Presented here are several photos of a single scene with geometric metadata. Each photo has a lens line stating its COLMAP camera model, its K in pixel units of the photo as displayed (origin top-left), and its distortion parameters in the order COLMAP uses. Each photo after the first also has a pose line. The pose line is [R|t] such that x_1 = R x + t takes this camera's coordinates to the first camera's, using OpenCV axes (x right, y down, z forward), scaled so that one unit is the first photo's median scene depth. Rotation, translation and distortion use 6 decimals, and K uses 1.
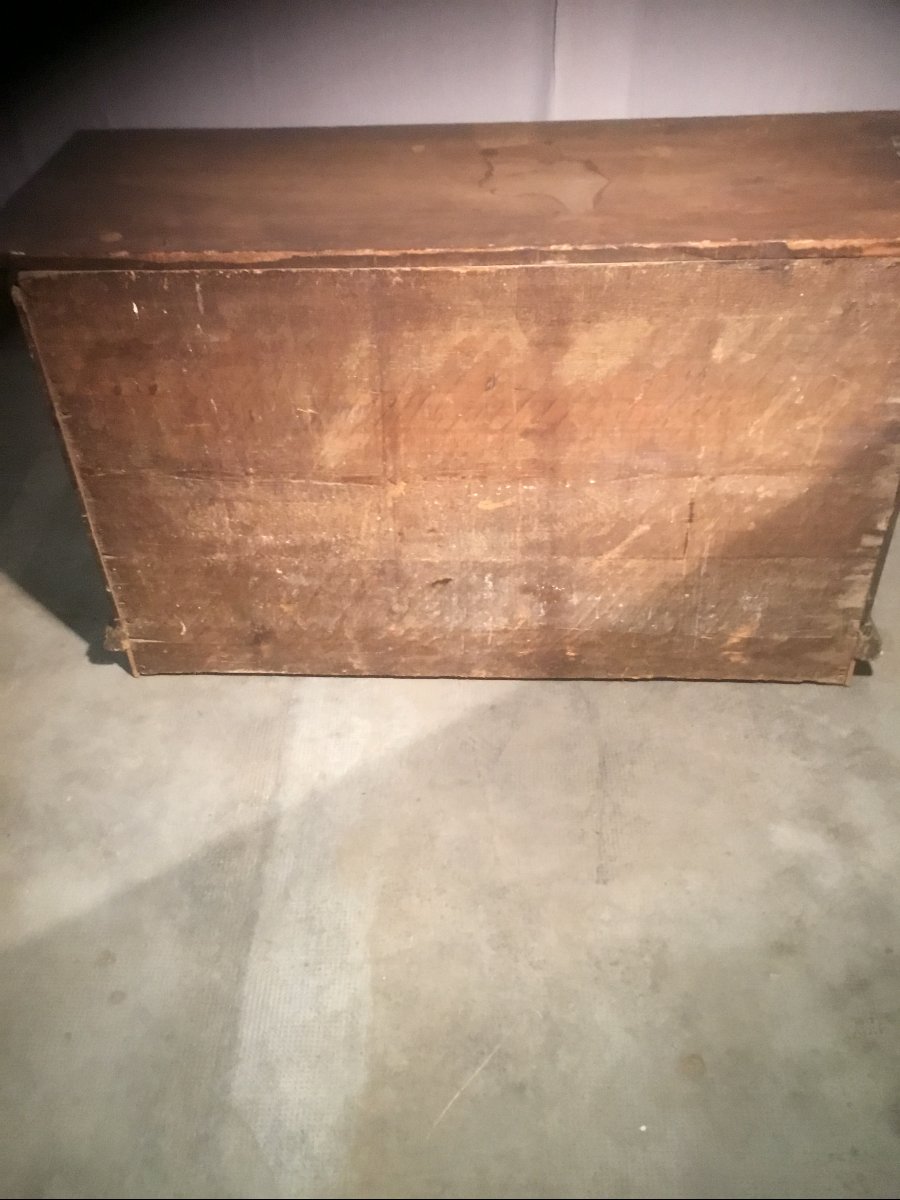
lens RADIAL K [[1092.4, 0, 450.3], [0, 1092.4, 588.6], [0, 0, 1]] dist [-0.005441, 0.000000]
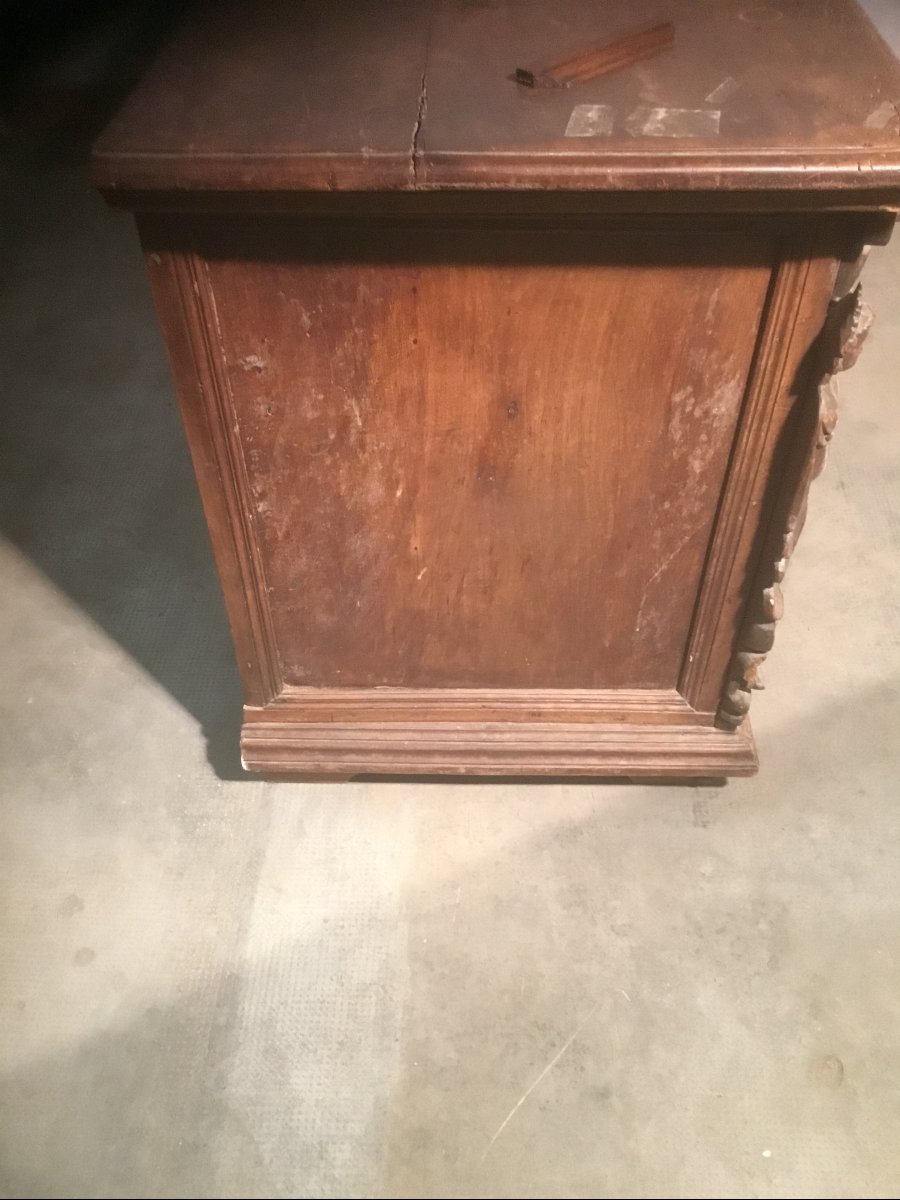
lens RADIAL K [[1092.4, 0, 444.2], [0, 1092.4, 607.2], [0, 0, 1]] dist [-0.005441, 0.000000]
pose [[0.999618, 0.023402, -0.014698, -0.041486], [-0.021521, 0.992877, 0.117185, 0.027852], [0.017336, -0.116823, 0.993001, 0.255760]]
